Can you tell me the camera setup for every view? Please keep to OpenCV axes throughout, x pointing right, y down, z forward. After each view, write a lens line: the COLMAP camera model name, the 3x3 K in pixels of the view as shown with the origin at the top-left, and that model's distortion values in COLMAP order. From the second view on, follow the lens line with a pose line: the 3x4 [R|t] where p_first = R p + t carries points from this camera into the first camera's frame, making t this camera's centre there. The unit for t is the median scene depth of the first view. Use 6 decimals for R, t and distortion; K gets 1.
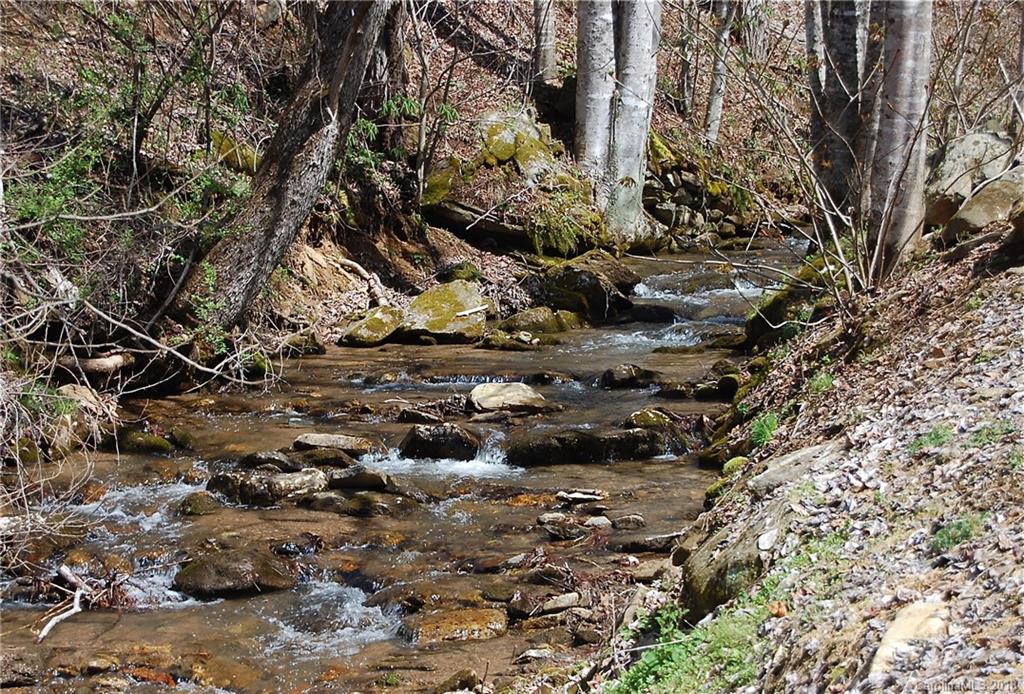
lens RADIAL K [[2507.9, 0, 511.9], [0, 2507.9, 347.4], [0, 0, 1]] dist [-0.031839, 0.000000]
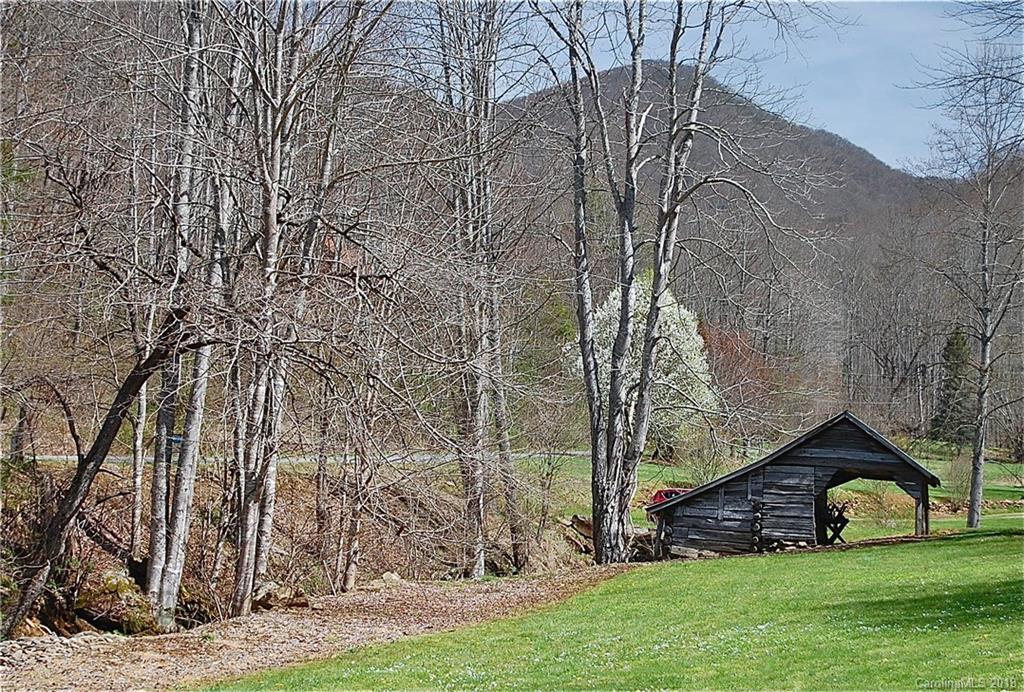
lens RADIAL K [[2507.9, 0, 513.9], [0, 2507.9, 346.3], [0, 0, 1]] dist [-0.031839, 0.000000]
pose [[0.987489, 0.073908, 0.139297, 0.023575], [-0.044338, 0.977859, -0.204515, 0.156410], [-0.151328, 0.195781, 0.968901, -1.302954]]
